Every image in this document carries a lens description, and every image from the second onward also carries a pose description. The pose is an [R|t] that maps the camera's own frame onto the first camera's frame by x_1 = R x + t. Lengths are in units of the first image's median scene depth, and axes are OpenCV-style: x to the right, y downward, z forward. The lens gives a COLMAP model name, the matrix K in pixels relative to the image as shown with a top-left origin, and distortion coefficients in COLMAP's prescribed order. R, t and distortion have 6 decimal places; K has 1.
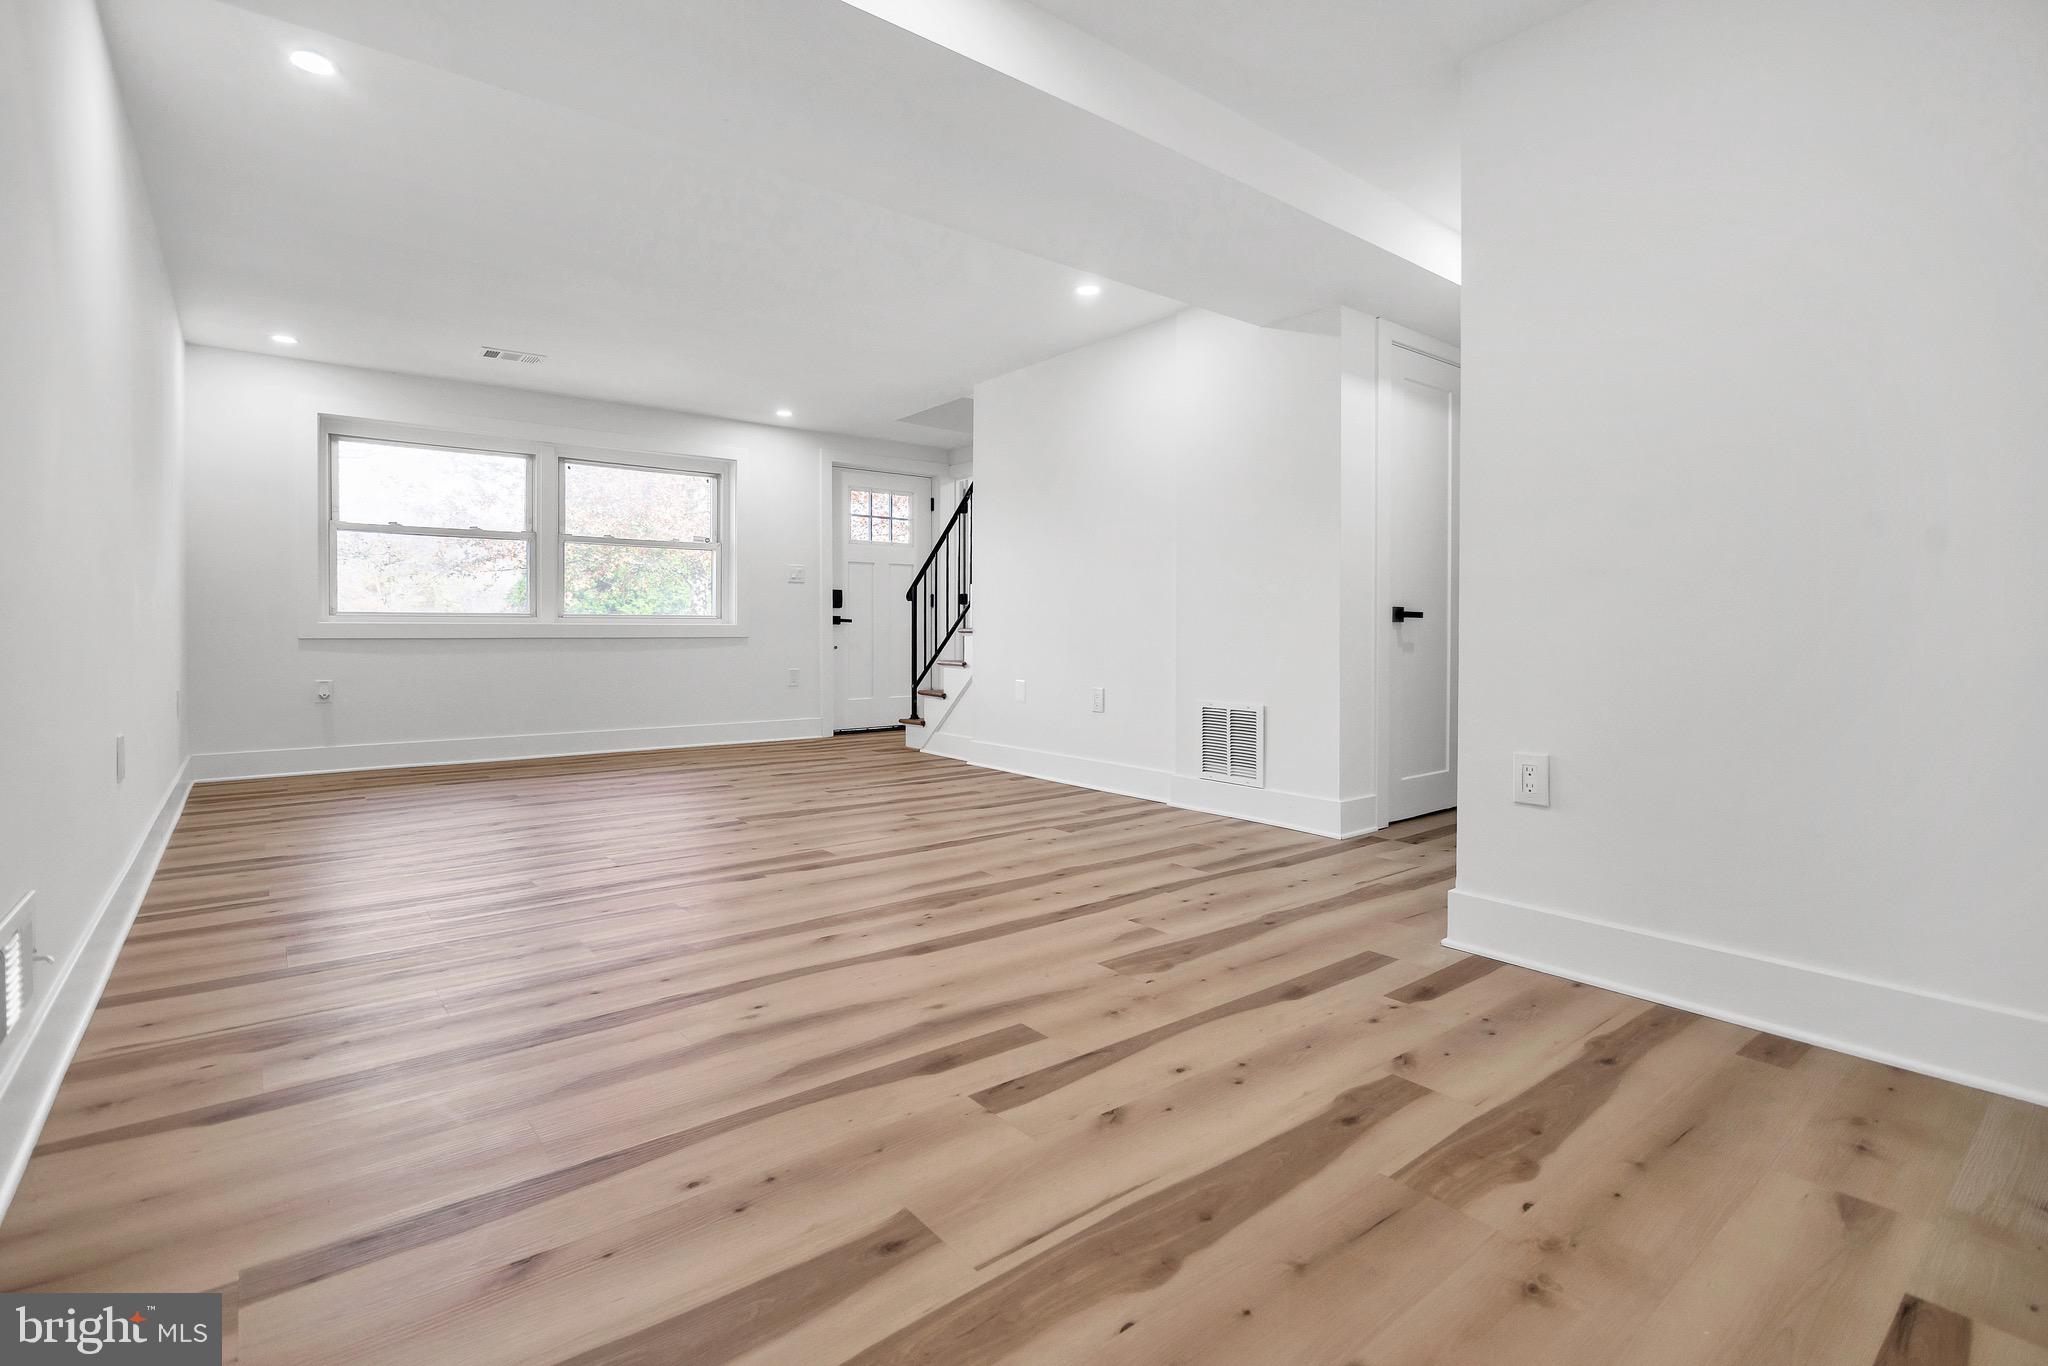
lens RADIAL K [[966.4, 0, 1041.7], [0, 966.4, 646.3], [0, 0, 1]] dist [-0.026167, -0.000162]
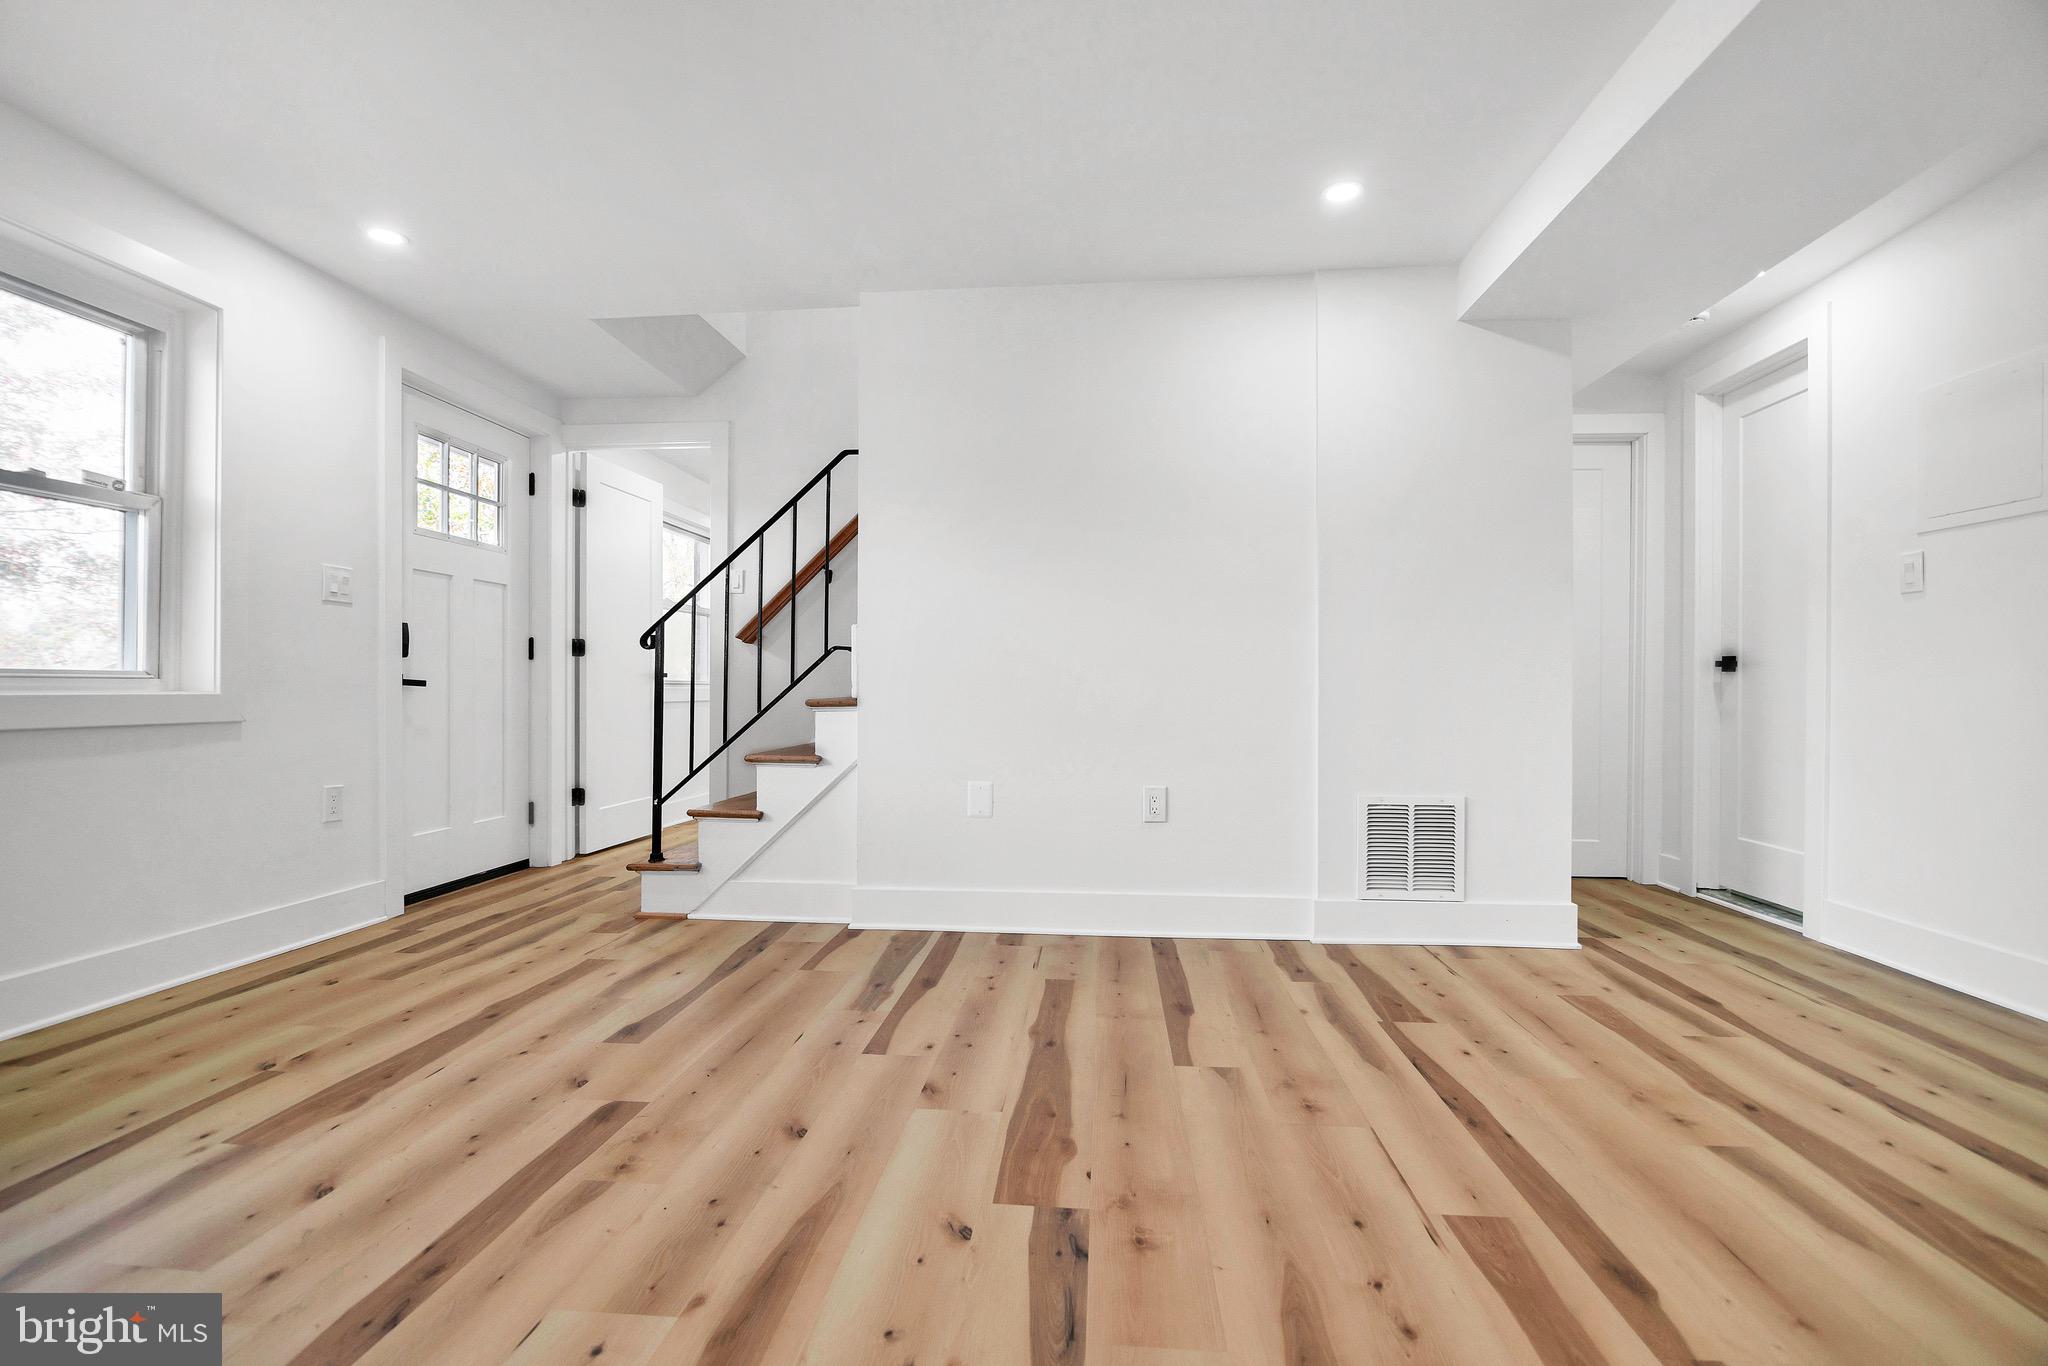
lens RADIAL K [[927.2, 0, 1043.3], [0, 927.2, 686.0], [0, 0, 1]] dist [-0.019694, -0.000048]
pose [[0.688634, 0.000433, 0.725109, -0.373801], [0.012663, 0.999840, -0.012624, -0.016636], [-0.724999, 0.017875, 0.688518, 0.480384]]
